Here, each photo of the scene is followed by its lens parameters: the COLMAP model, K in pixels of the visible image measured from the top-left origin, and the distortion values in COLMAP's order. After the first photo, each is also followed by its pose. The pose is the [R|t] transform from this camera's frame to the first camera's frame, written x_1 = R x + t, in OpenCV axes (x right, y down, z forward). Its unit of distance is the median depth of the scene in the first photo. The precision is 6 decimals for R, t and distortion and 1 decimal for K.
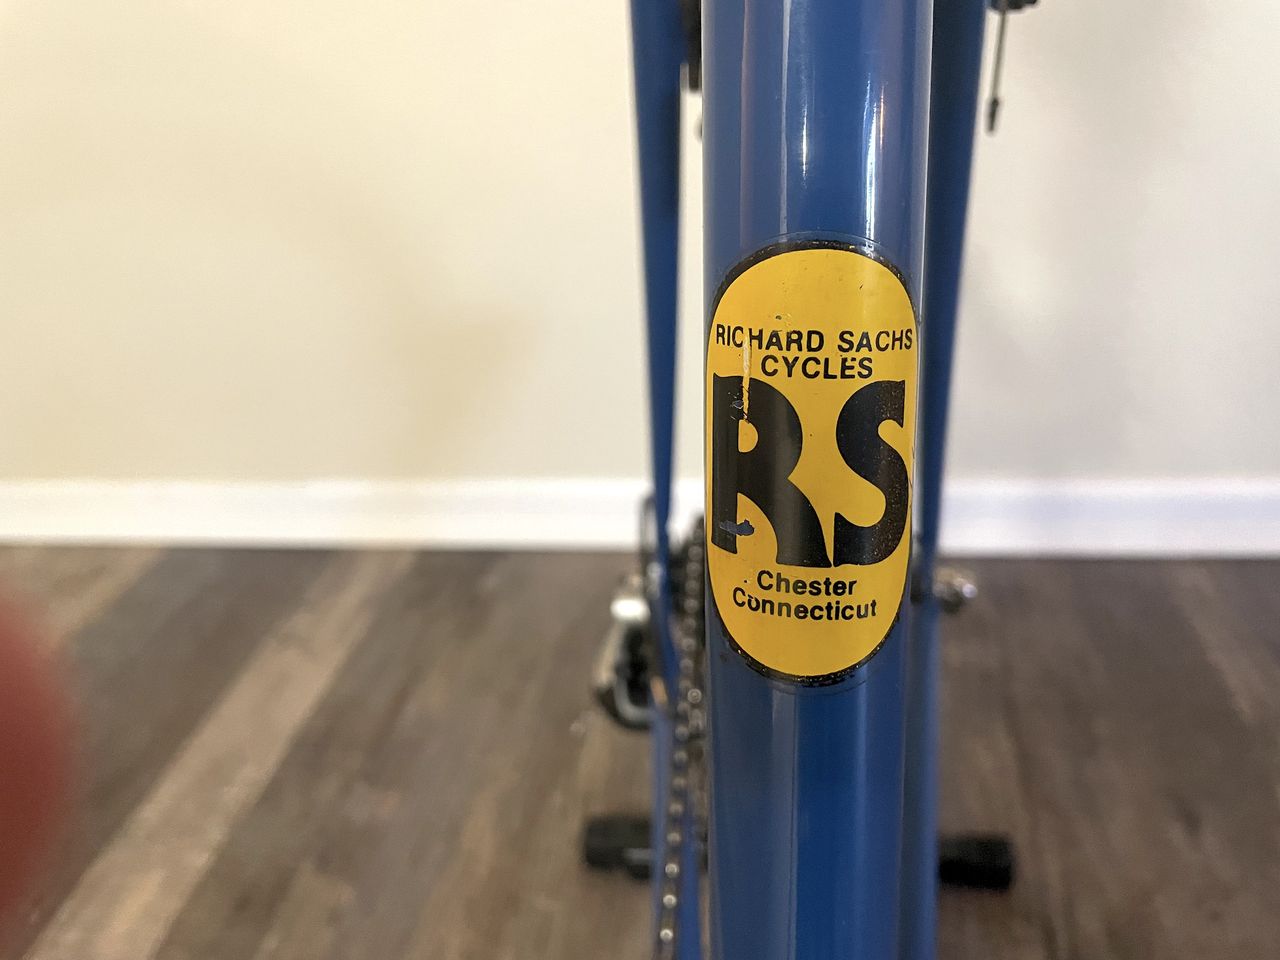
lens RADIAL K [[964.0, 0, 640.4], [0, 964.0, 480.4], [0, 0, 1]] dist [0.004184, -0.022576]
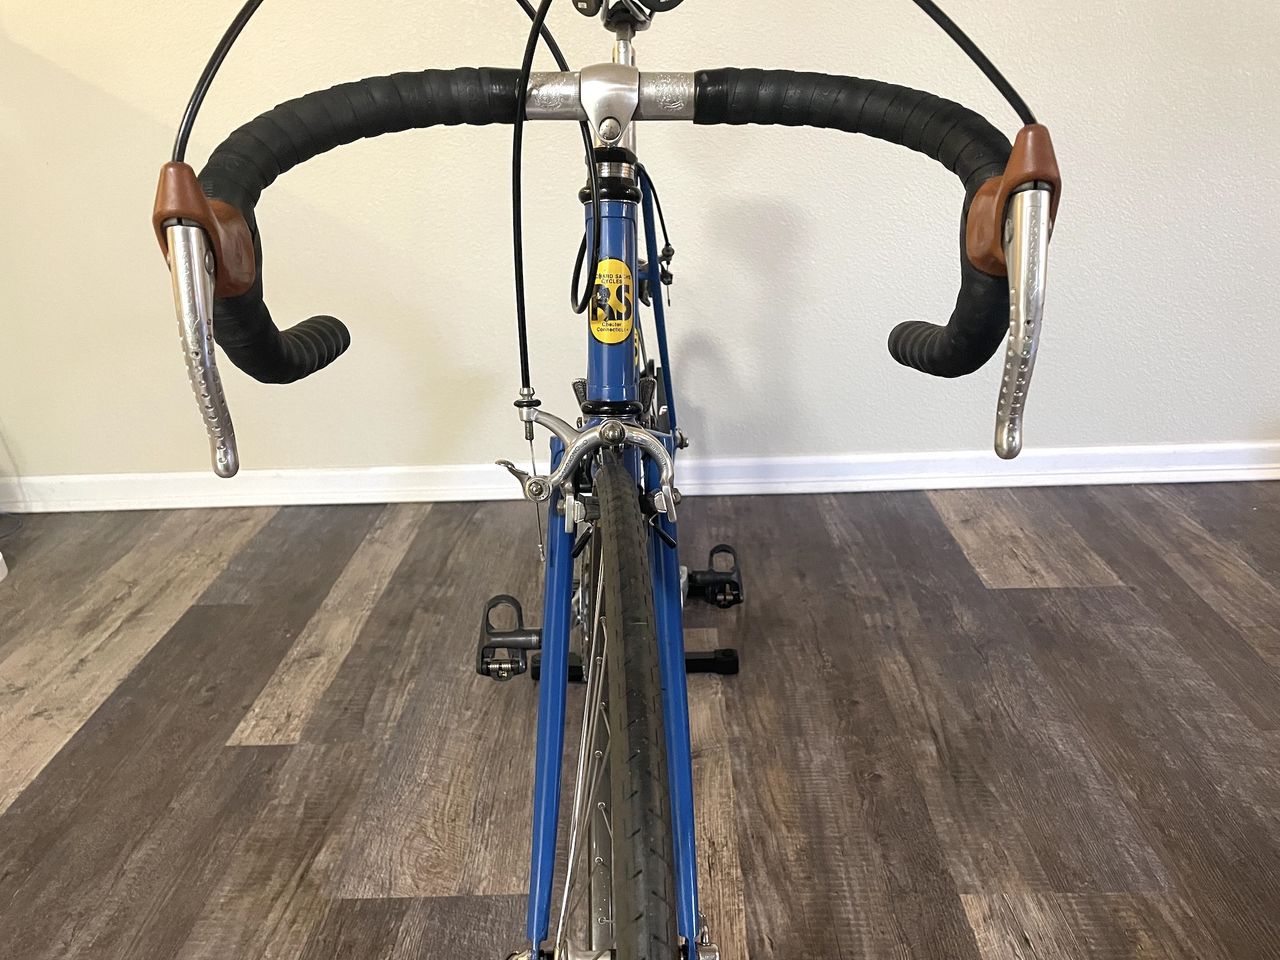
lens RADIAL K [[964.0, 0, 640.0], [0, 964.0, 479.1], [0, 0, 1]] dist [0.004184, -0.022576]
pose [[0.988597, -0.000814, 0.150586, -0.157948], [0.019109, 0.992580, -0.120079, 0.330925], [-0.149371, 0.121587, 0.981277, -1.107511]]
